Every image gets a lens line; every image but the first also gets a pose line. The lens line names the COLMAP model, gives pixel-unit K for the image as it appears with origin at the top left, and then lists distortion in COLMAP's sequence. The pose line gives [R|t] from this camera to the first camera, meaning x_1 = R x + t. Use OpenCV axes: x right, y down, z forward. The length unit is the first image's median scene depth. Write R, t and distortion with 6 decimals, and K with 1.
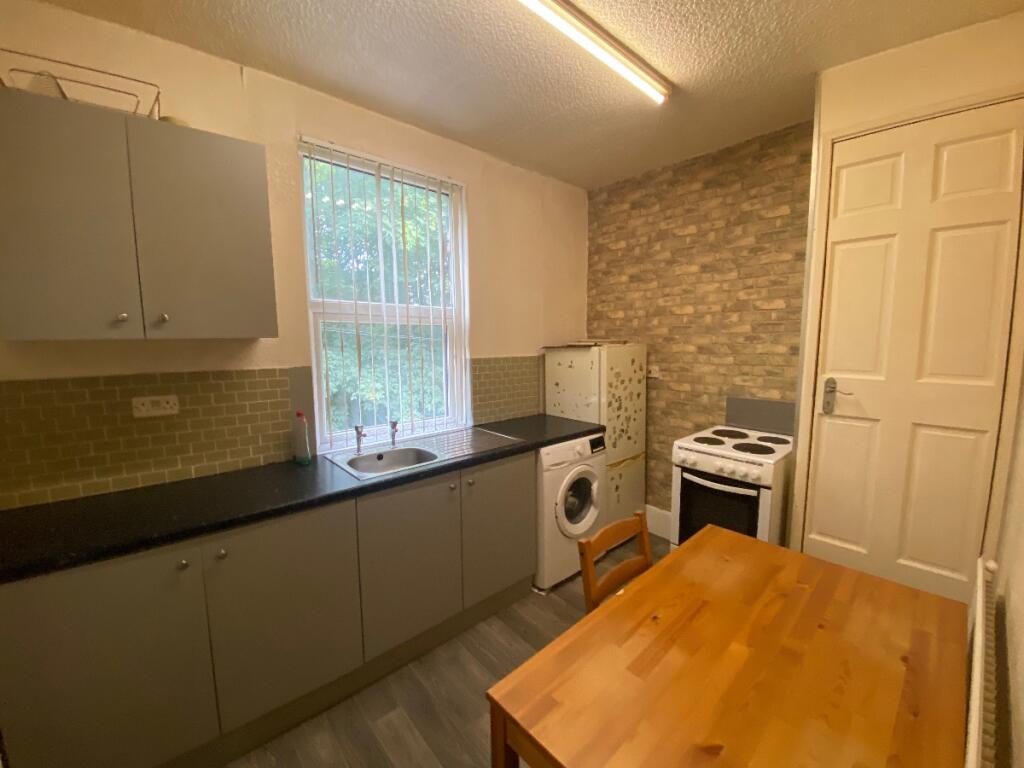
lens RADIAL K [[412.5, 0, 512.0], [0, 412.5, 384.0], [0, 0, 1]] dist [0.014415, -0.017377]
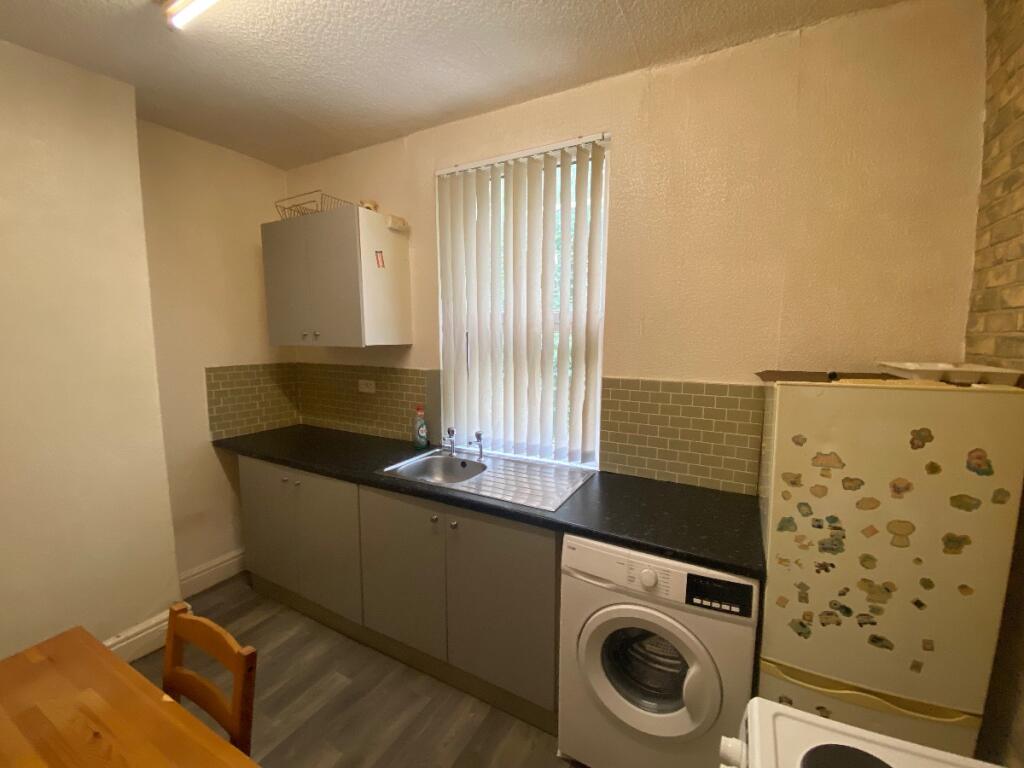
lens RADIAL K [[412.5, 0, 512.0], [0, 412.5, 384.0], [0, 0, 1]] dist [0.014415, -0.017377]
pose [[0.350726, 0.119637, -0.928805, 0.494835], [-0.105514, 0.990539, 0.087746, -0.094291], [0.930515, 0.067227, 0.360031, 0.575444]]
